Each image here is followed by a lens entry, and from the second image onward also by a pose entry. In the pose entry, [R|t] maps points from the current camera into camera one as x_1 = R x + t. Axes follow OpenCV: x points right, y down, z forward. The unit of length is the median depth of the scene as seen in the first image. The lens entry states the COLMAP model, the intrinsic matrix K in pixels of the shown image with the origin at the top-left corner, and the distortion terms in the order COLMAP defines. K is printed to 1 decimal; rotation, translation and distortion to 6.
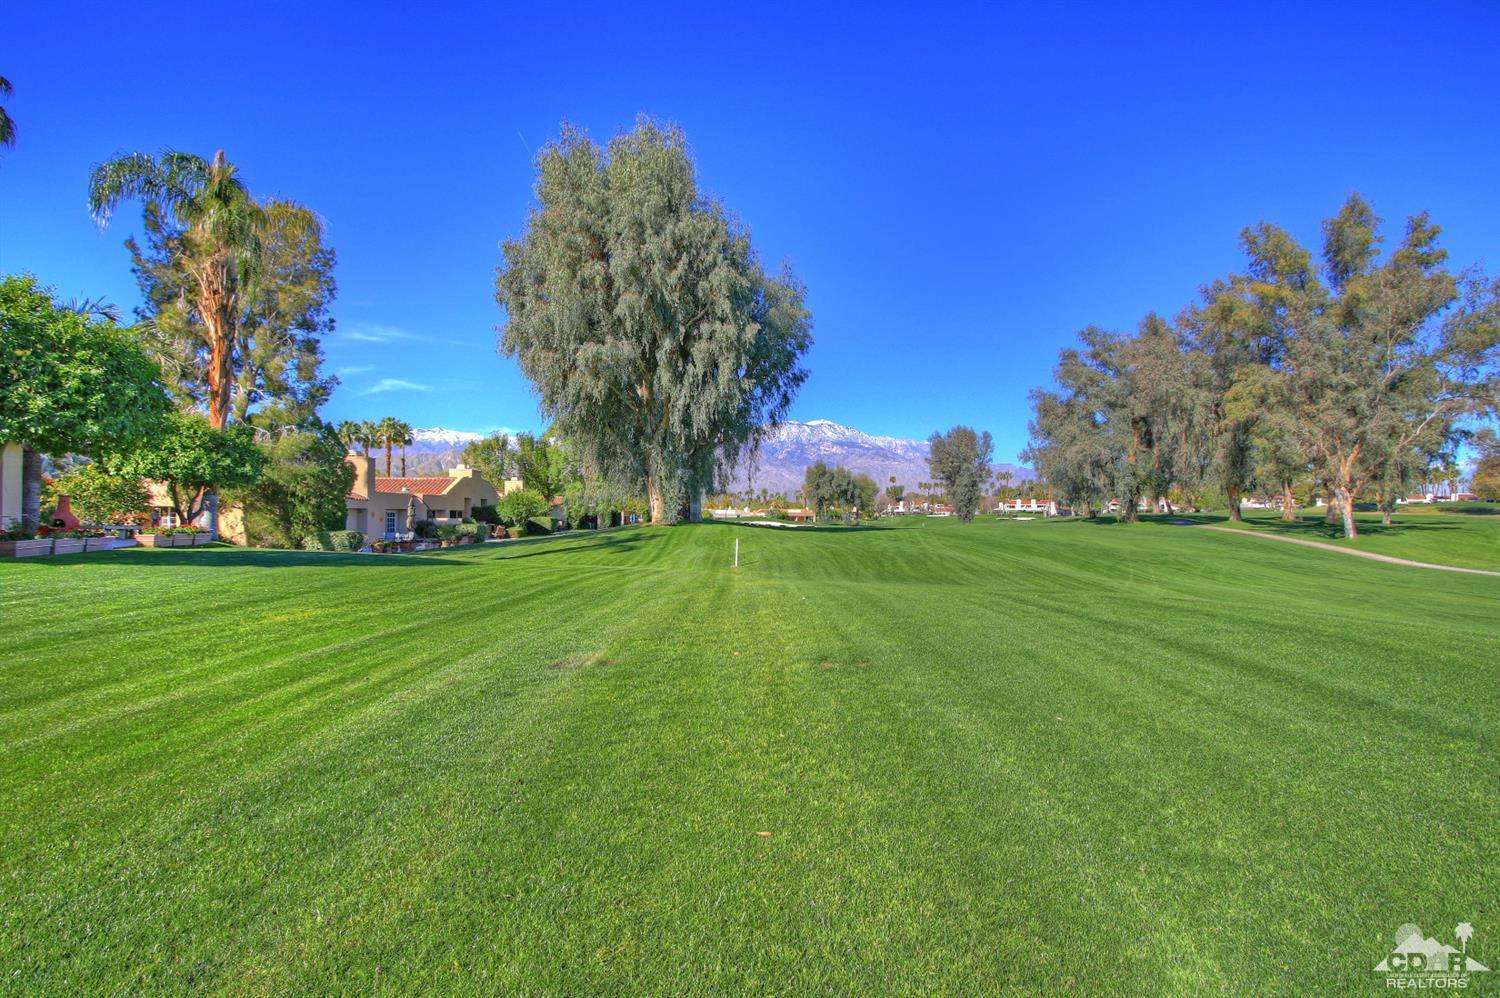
lens RADIAL K [[690.6, 0, 732.6], [0, 690.6, 505.1], [0, 0, 1]] dist [-0.016052, 0.000117]
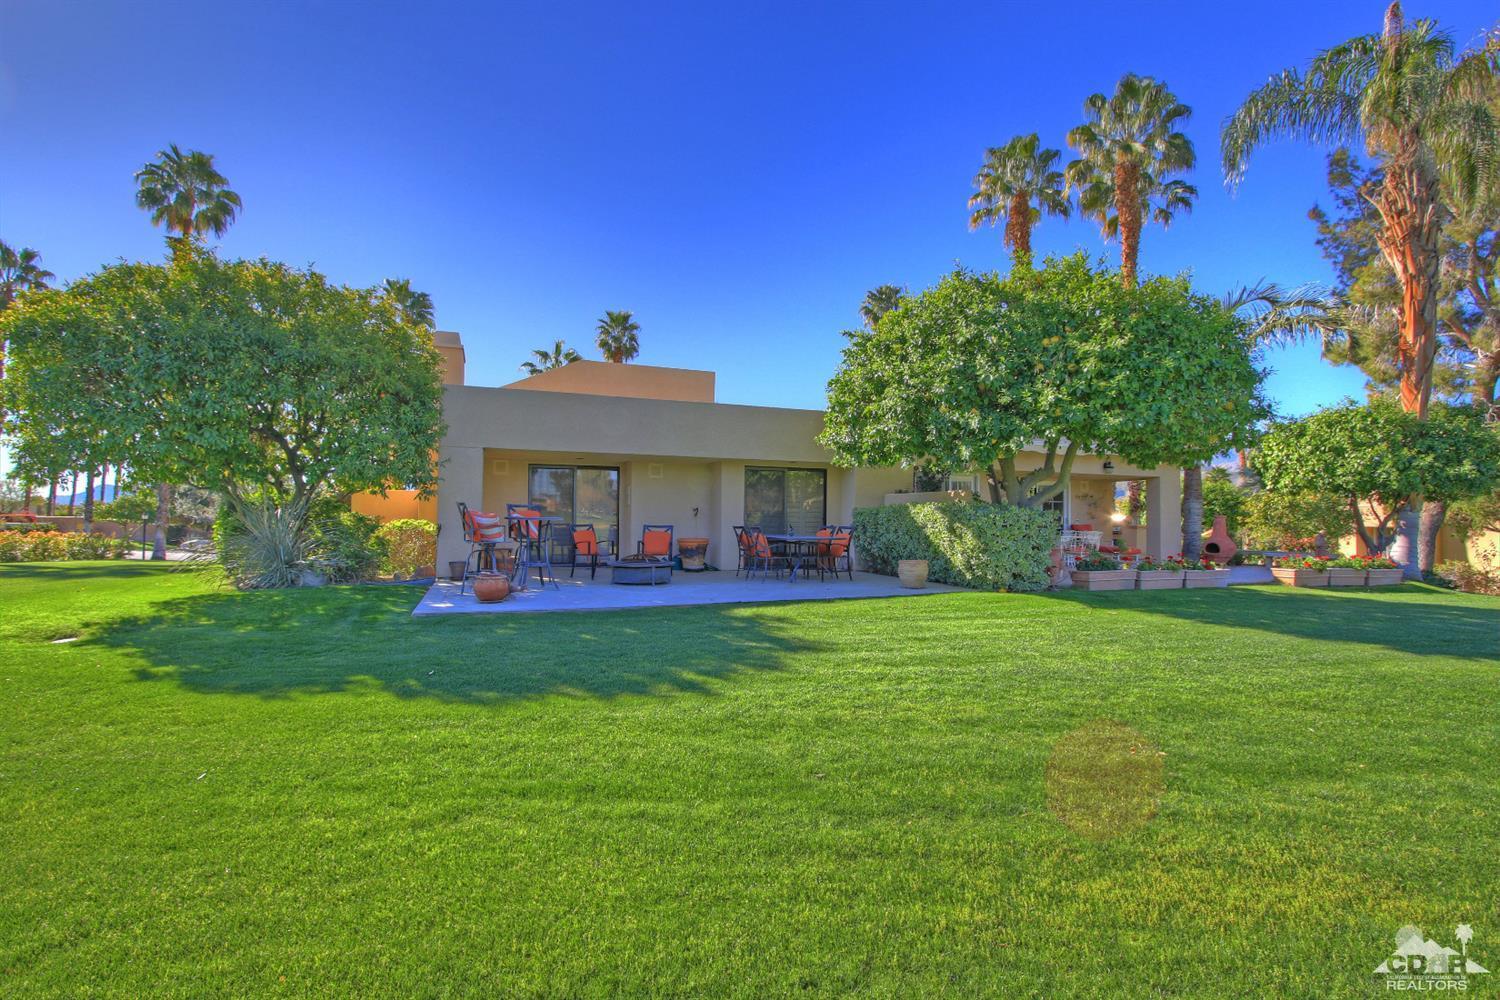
lens RADIAL K [[690.6, 0, 732.6], [0, 690.6, 506.1], [0, 0, 1]] dist [-0.016052, 0.000117]
pose [[0.058716, -0.031374, -0.997782, -0.138072], [0.004394, 0.999504, -0.031169, -0.002193], [0.998265, -0.002554, 0.058825, 0.308826]]
